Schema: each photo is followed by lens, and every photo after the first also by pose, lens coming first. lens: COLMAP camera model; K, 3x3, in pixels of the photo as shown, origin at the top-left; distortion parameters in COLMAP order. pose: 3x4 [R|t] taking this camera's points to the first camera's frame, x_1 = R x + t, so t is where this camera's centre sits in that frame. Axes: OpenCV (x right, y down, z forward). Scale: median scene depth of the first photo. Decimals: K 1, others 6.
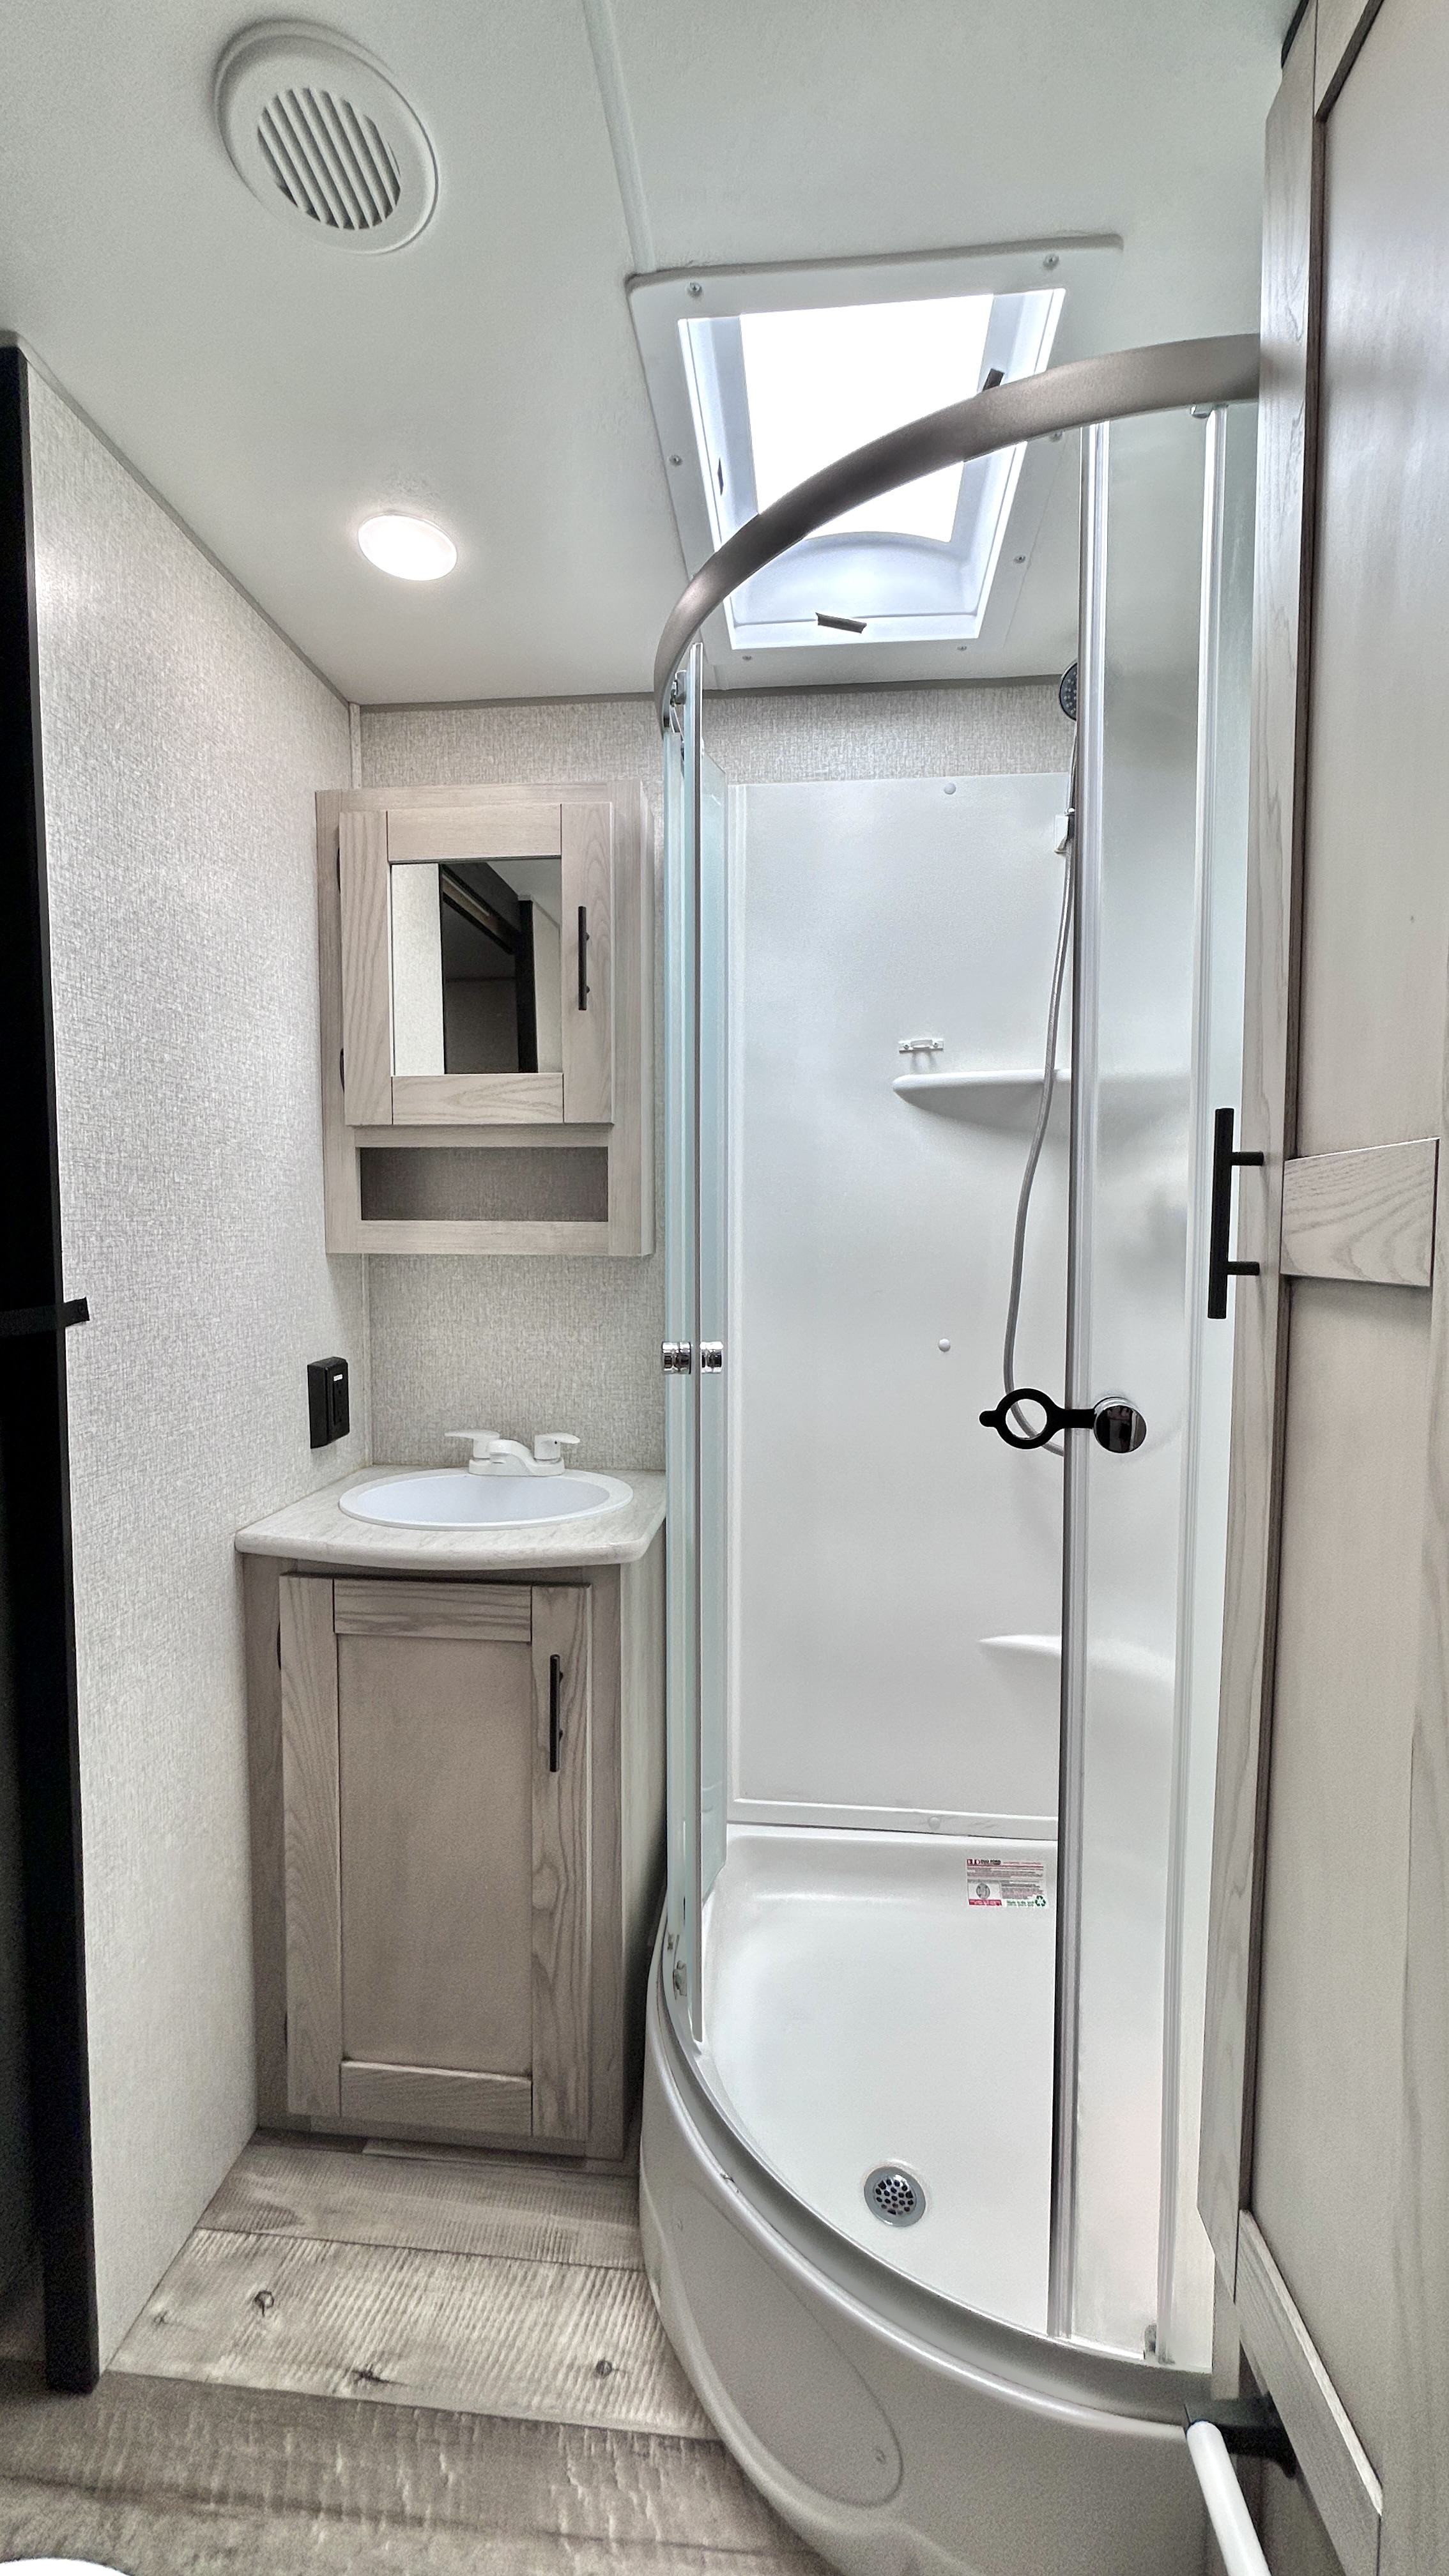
lens RADIAL K [[1038.3, 0, 727.3], [0, 1038.3, 1281.0], [0, 0, 1]] dist [-0.001004, -0.000346]
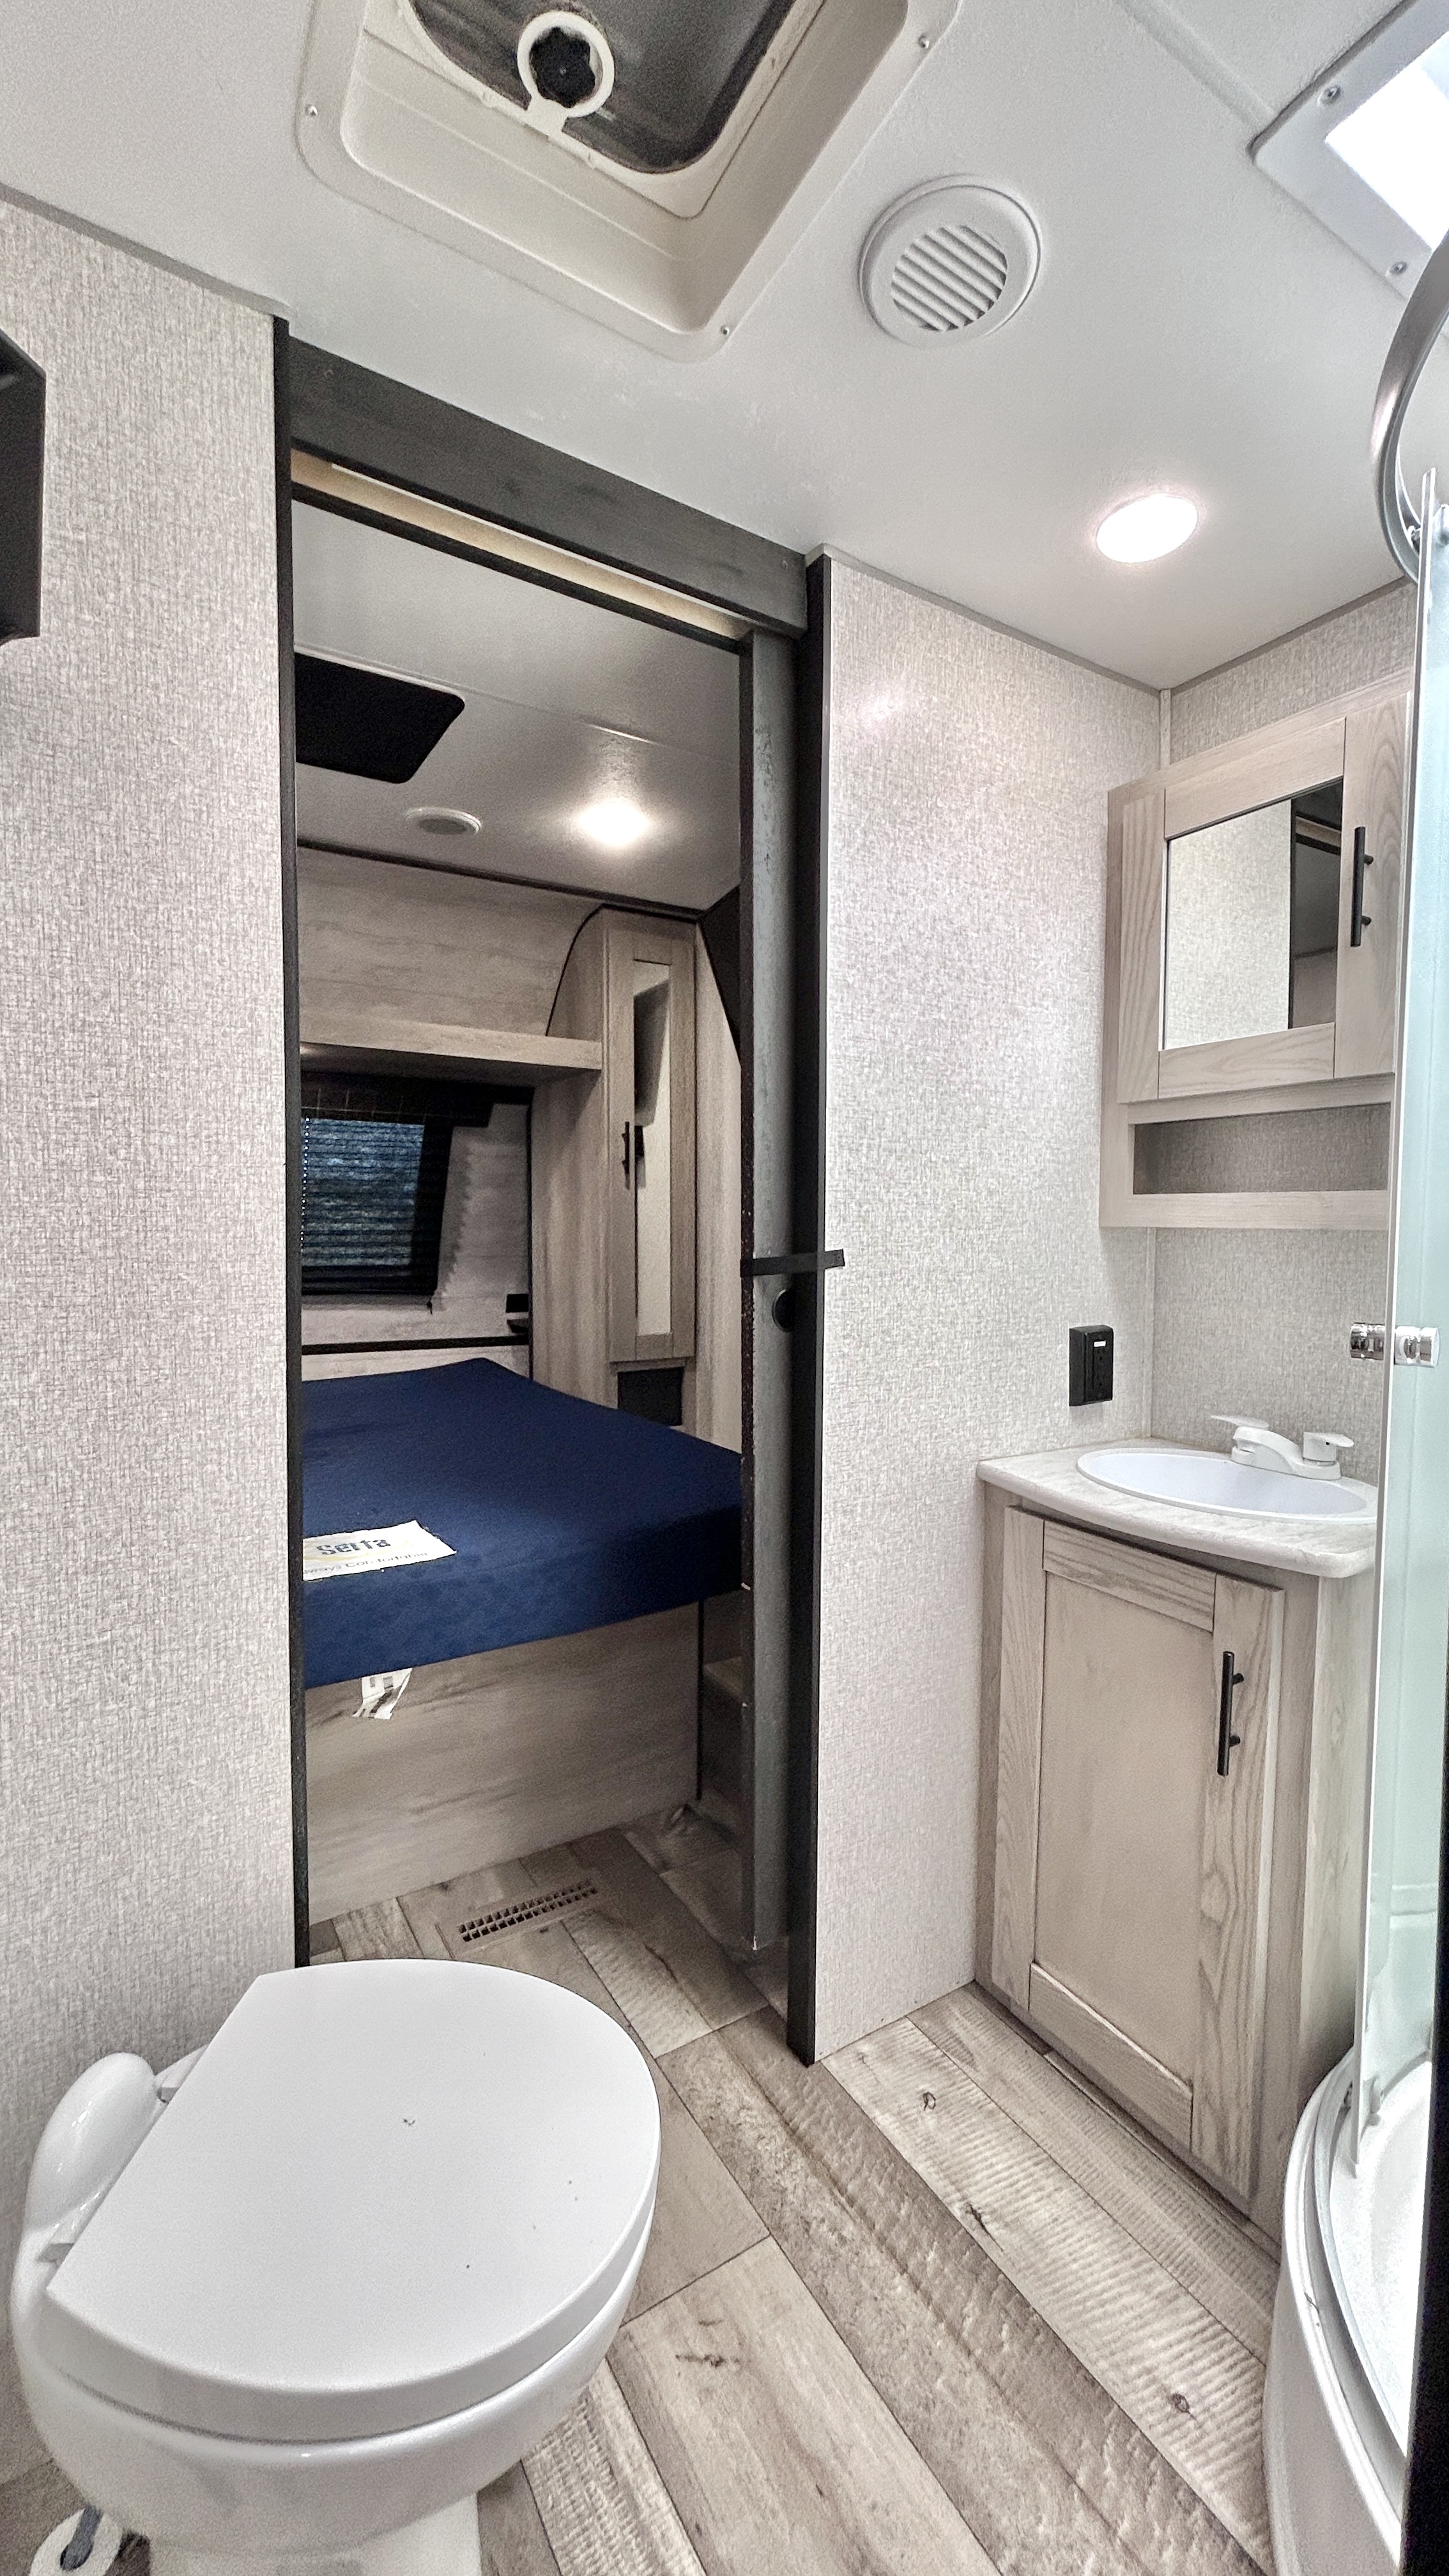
lens RADIAL K [[1038.3, 0, 727.3], [0, 1038.3, 1281.0], [0, 0, 1]] dist [-0.001004, -0.000346]
pose [[0.599347, 0.046522, -0.799136, 0.286550], [-0.047607, 0.998614, 0.022430, 0.028045], [0.799072, 0.024601, 0.600732, 0.071695]]
